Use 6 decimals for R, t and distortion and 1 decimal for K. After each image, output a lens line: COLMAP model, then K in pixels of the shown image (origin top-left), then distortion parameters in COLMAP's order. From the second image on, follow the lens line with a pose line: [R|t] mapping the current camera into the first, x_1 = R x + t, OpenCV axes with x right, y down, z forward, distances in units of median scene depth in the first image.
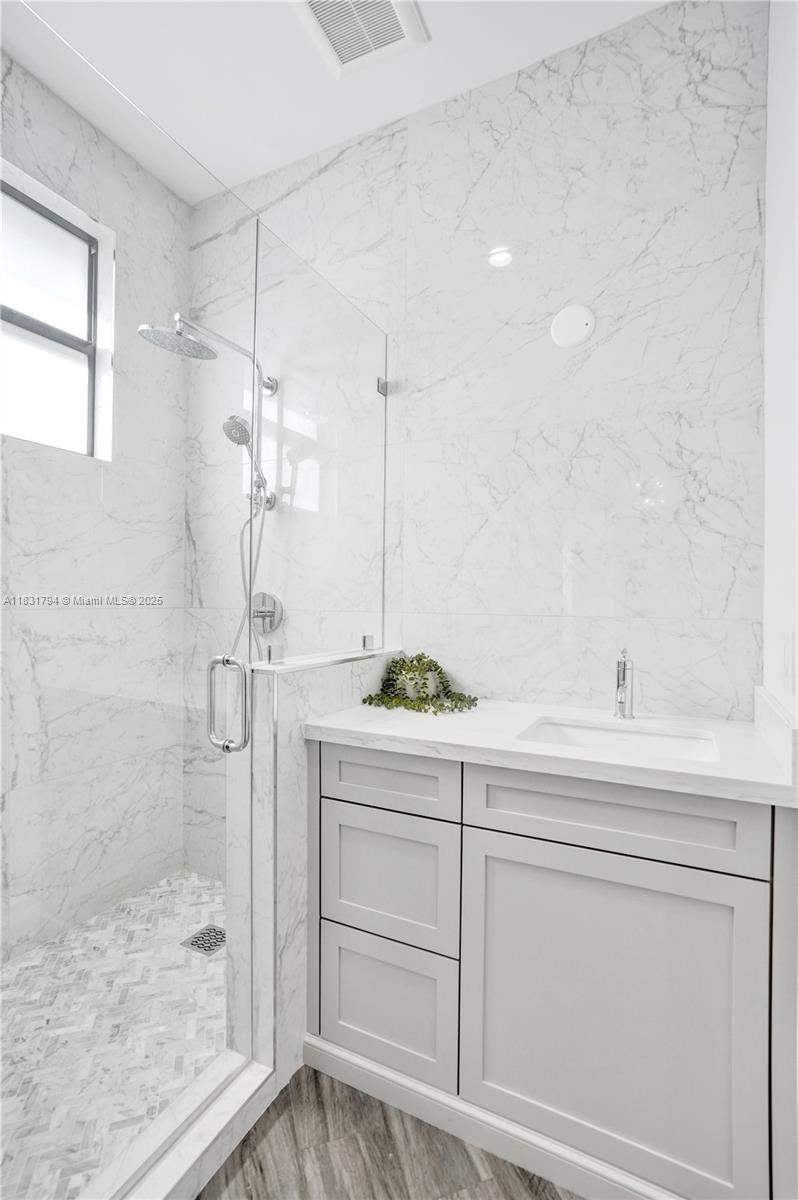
lens RADIAL K [[543.7, 0, 399.0], [0, 543.7, 600.0], [0, 0, 1]] dist [-0.062548, 0.020396]
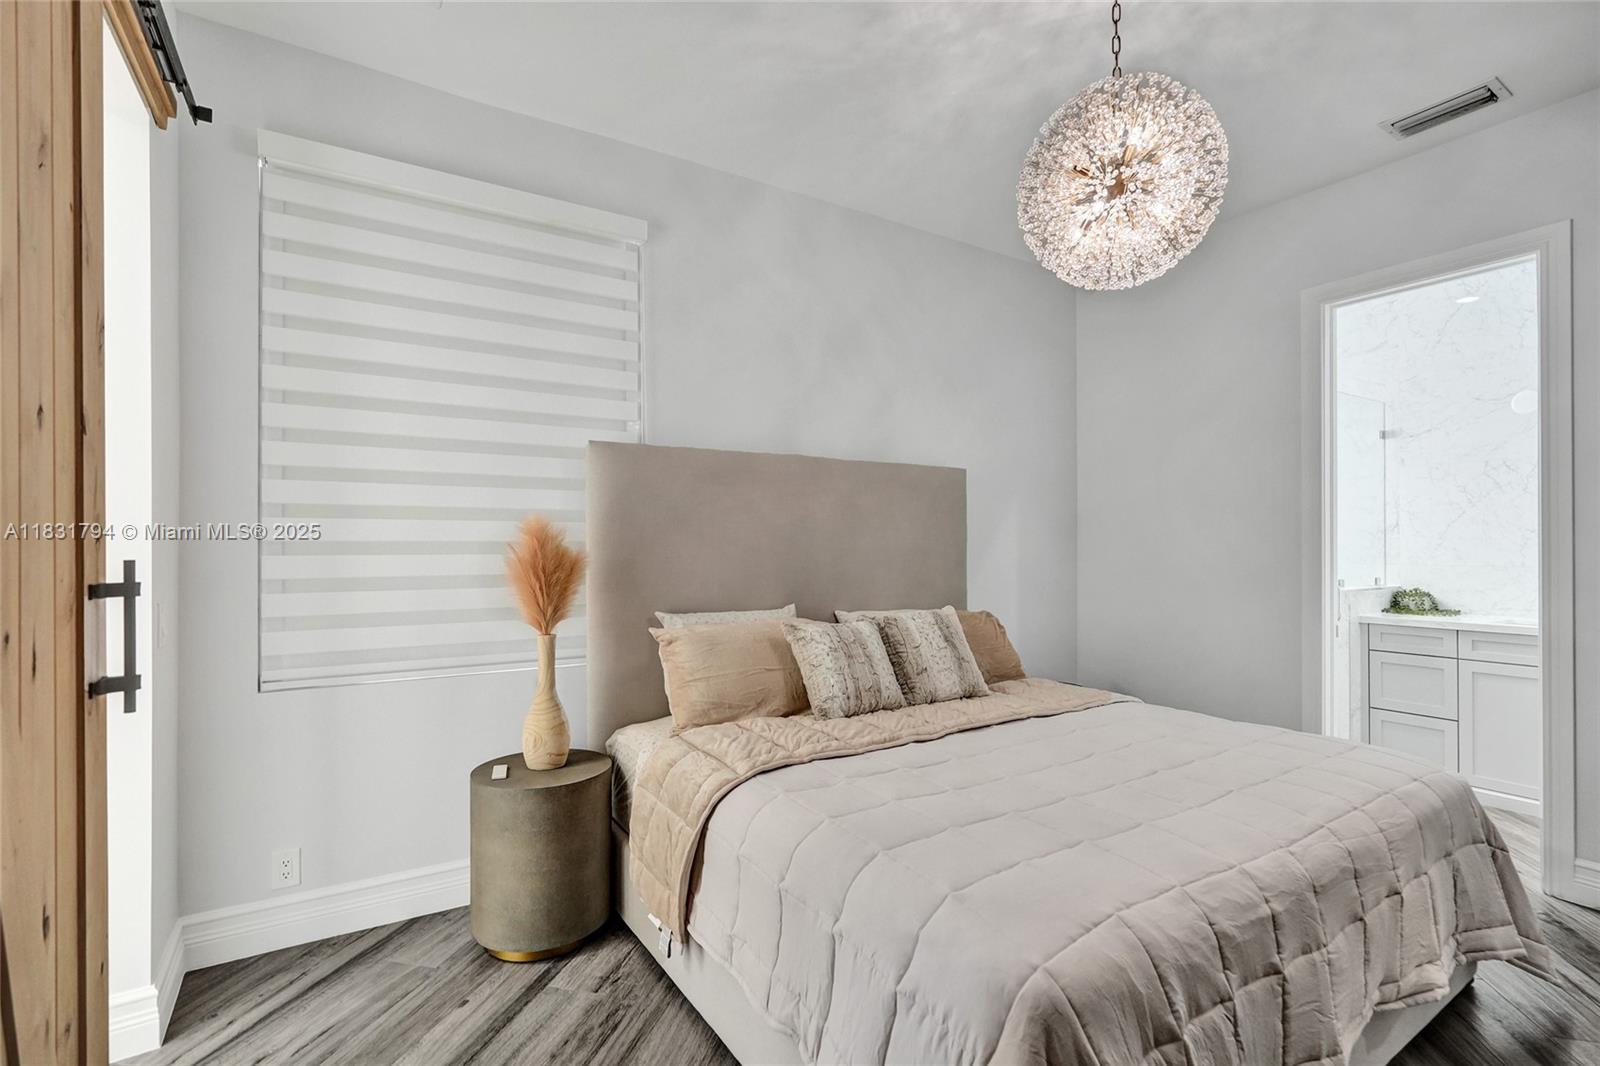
lens RADIAL K [[724.9, 0, 802.1], [0, 724.9, 535.9], [0, 0, 1]] dist [-0.062548, 0.020396]
pose [[0.859514, -0.003509, -0.511101, -0.558146], [0.004192, 0.999991, 0.000184, -0.088598], [0.511096, -0.002301, 0.859521, -2.168772]]
